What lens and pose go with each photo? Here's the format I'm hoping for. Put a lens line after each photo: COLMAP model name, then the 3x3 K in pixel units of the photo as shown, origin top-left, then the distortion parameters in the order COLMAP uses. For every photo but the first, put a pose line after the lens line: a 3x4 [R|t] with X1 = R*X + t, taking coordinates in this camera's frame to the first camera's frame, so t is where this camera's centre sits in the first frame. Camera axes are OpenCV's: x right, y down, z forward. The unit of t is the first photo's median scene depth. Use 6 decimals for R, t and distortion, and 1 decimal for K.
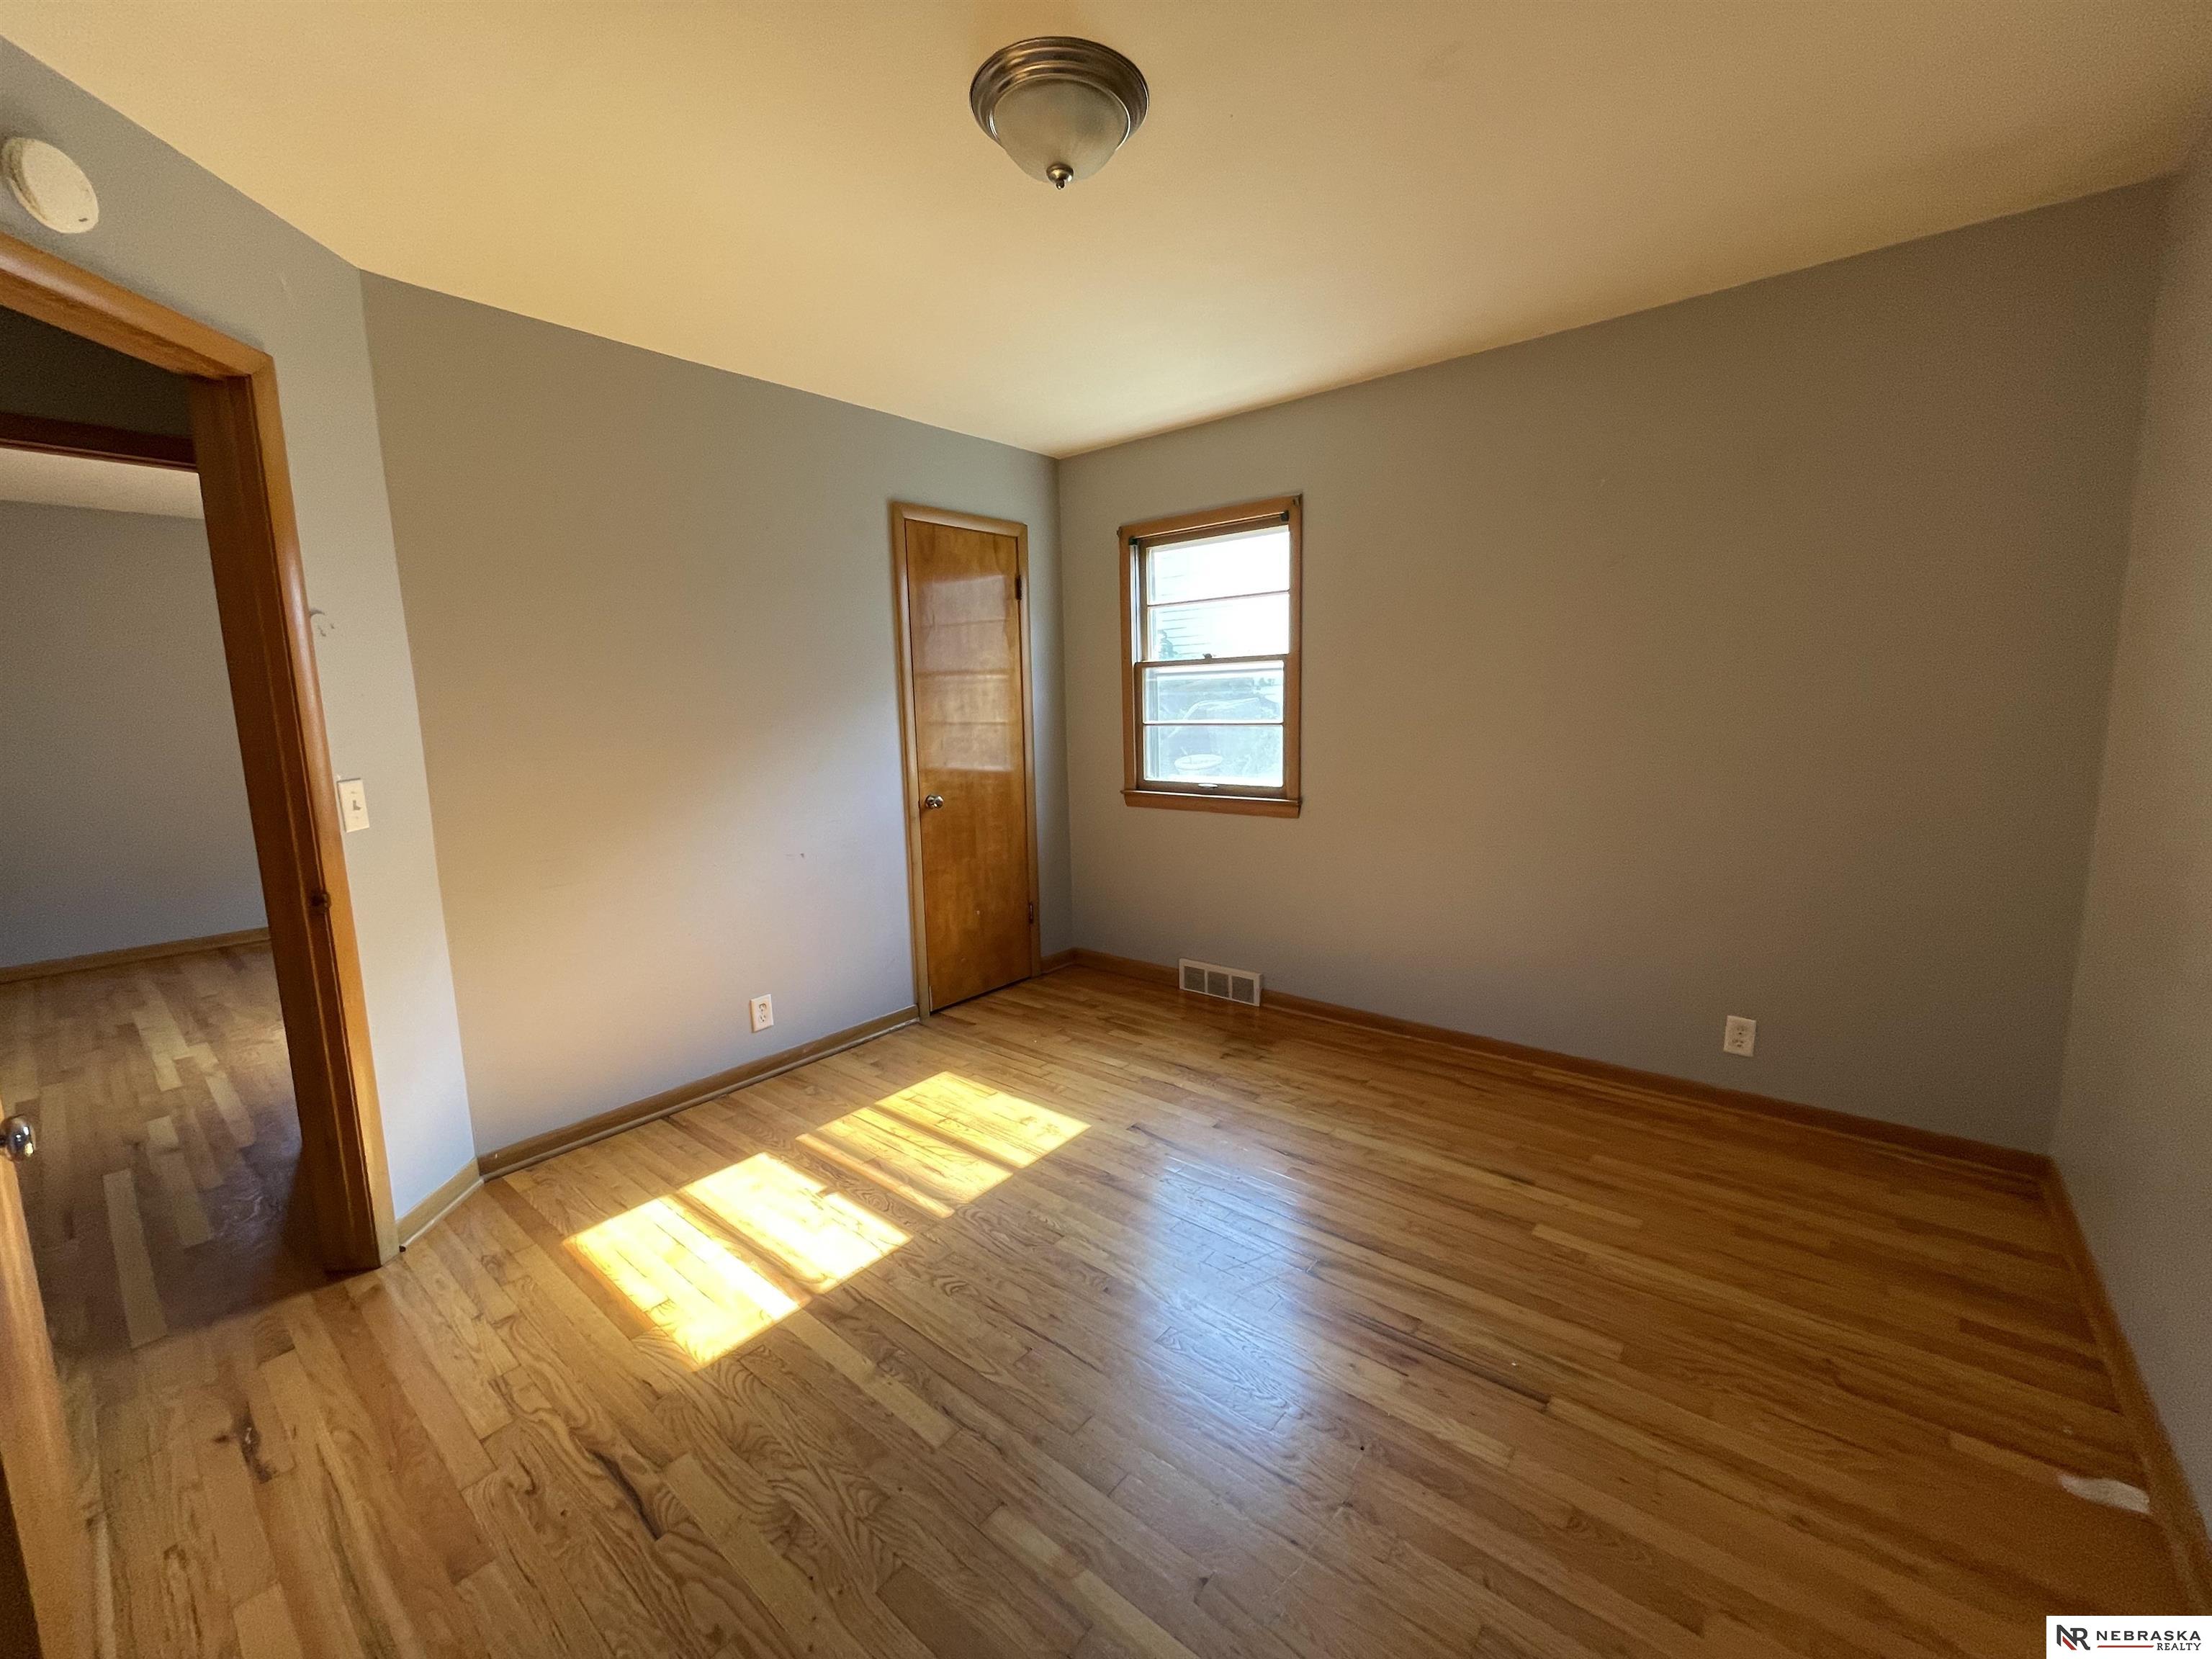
lens RADIAL K [[896.1, 0, 1108.6], [0, 896.1, 829.1], [0, 0, 1]] dist [0.002431, 0.000703]
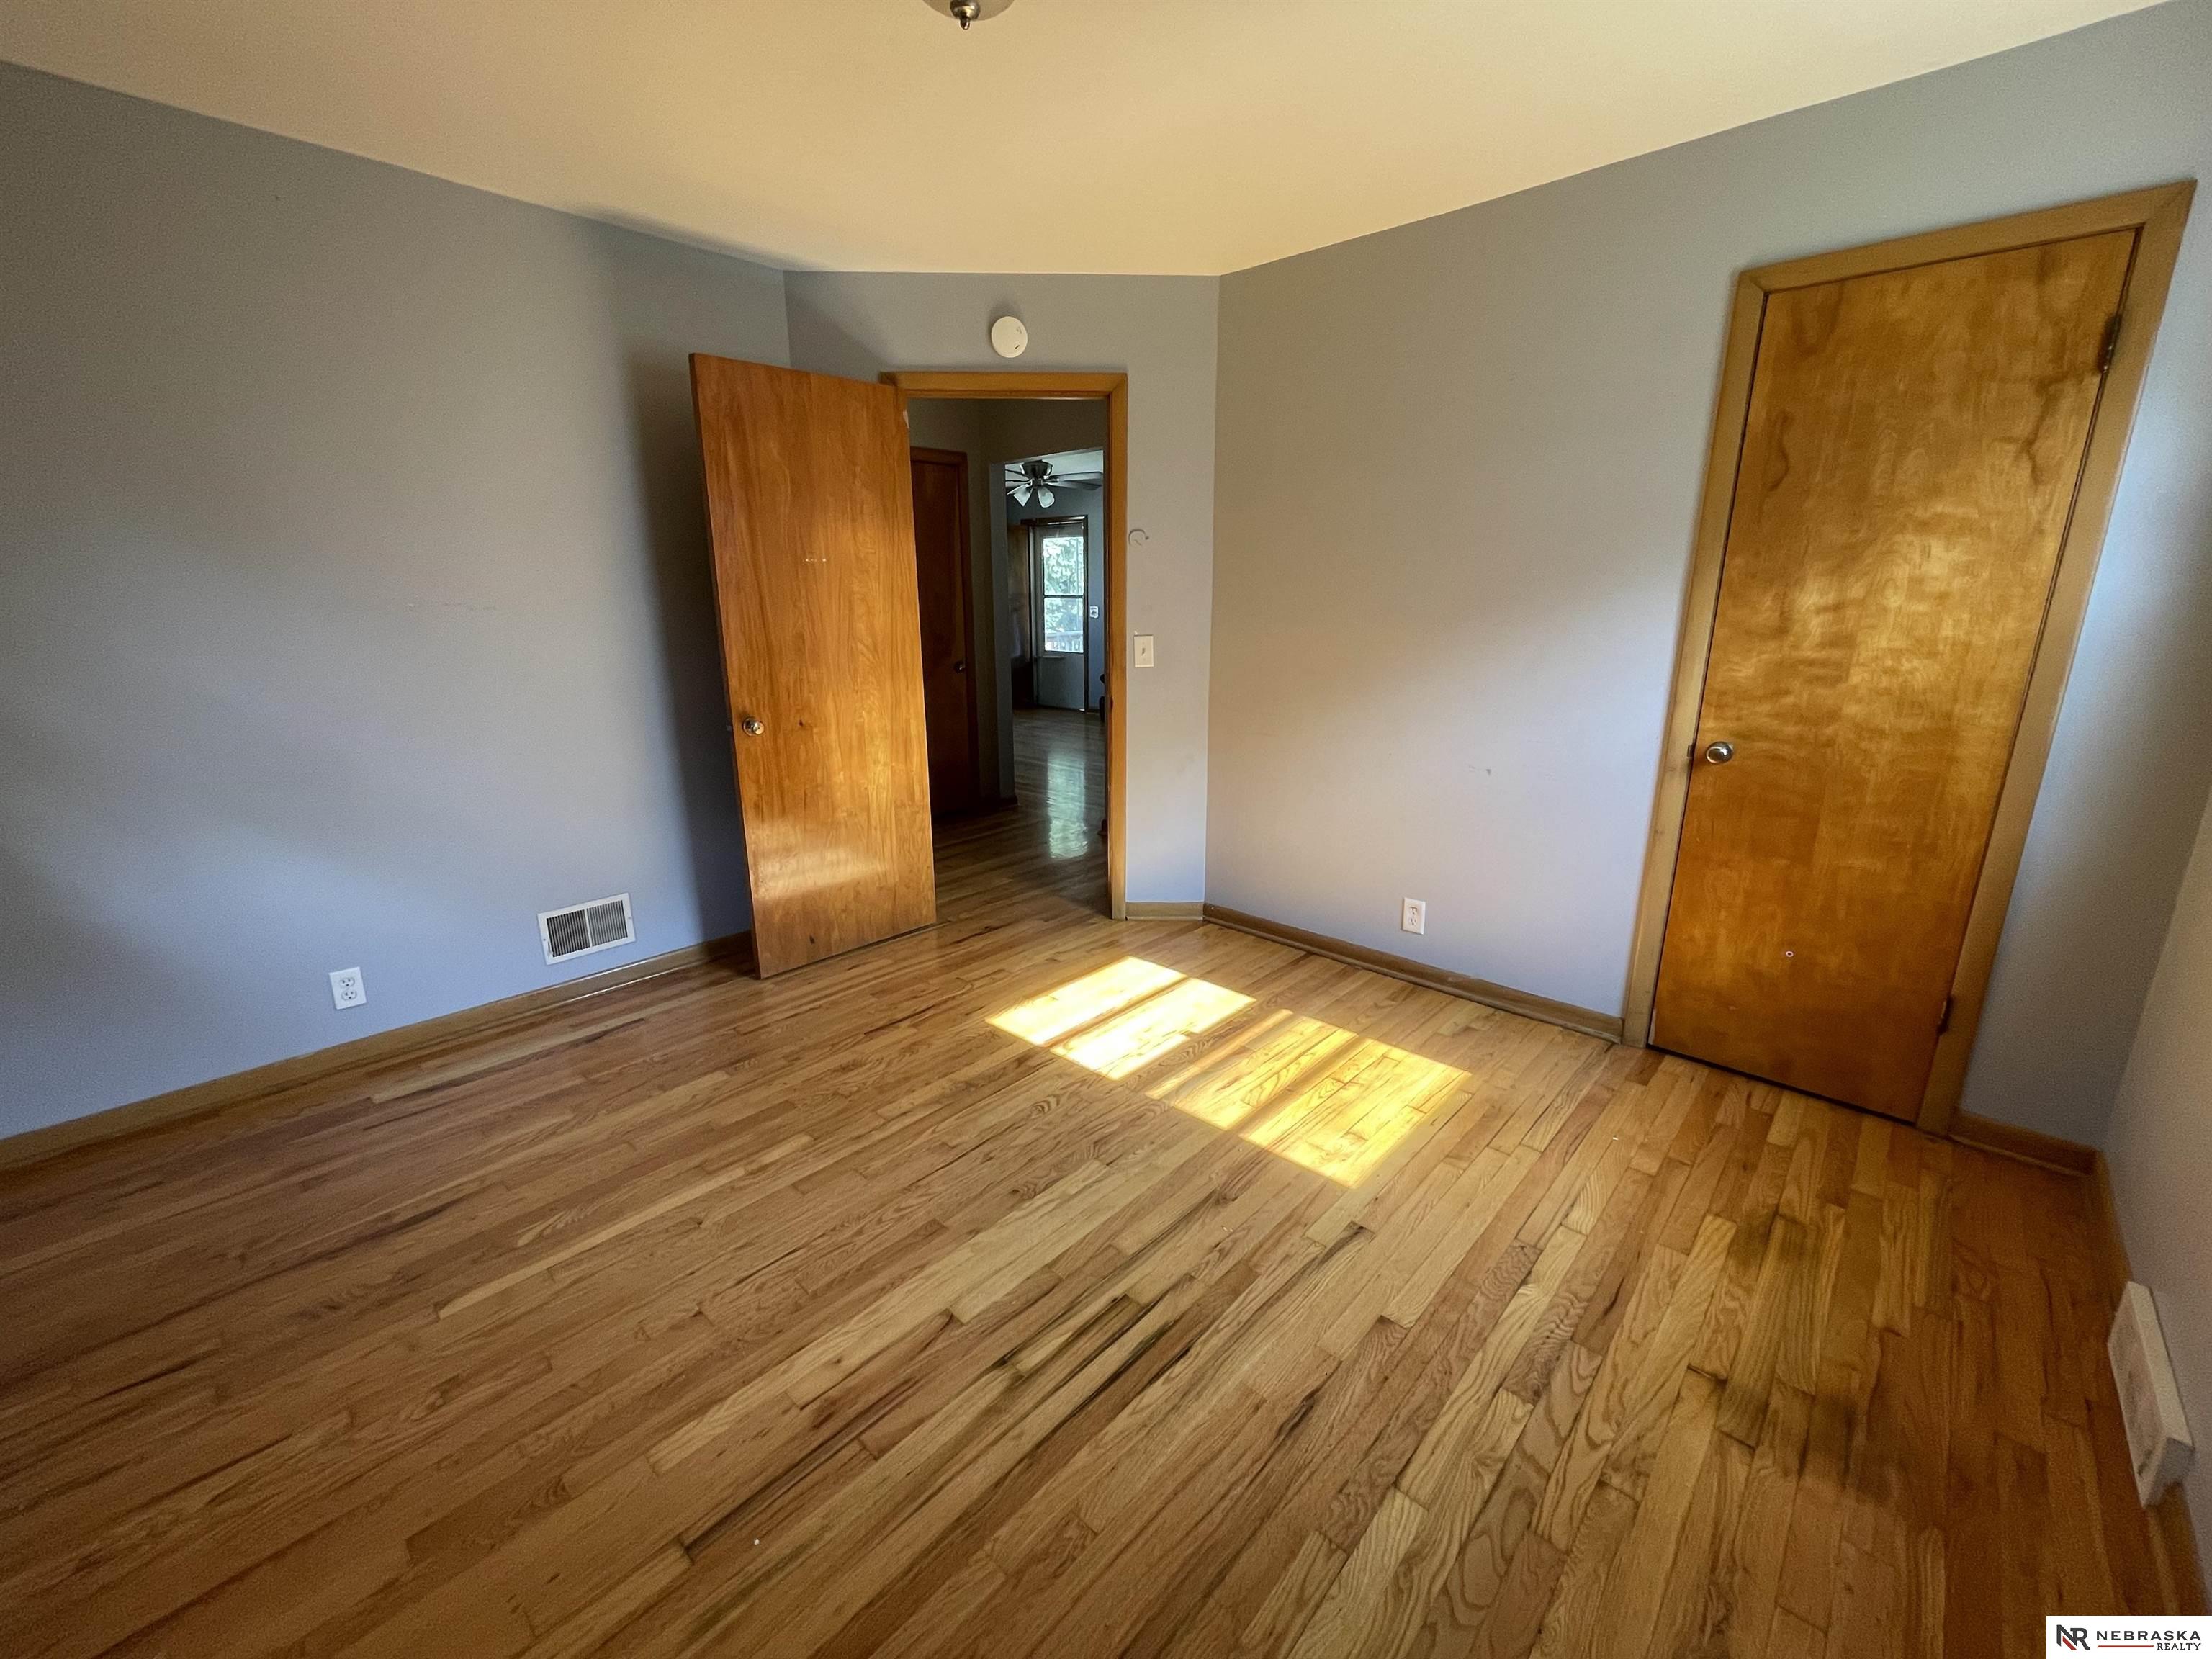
lens RADIAL K [[896.1, 0, 1109.0], [0, 896.1, 831.8], [0, 0, 1]] dist [0.002431, 0.000703]
pose [[-0.060956, 0.283948, -0.956900, 0.546886], [-0.140700, 0.946666, 0.289874, -0.119625], [0.988174, 0.152306, -0.017754, 0.678489]]
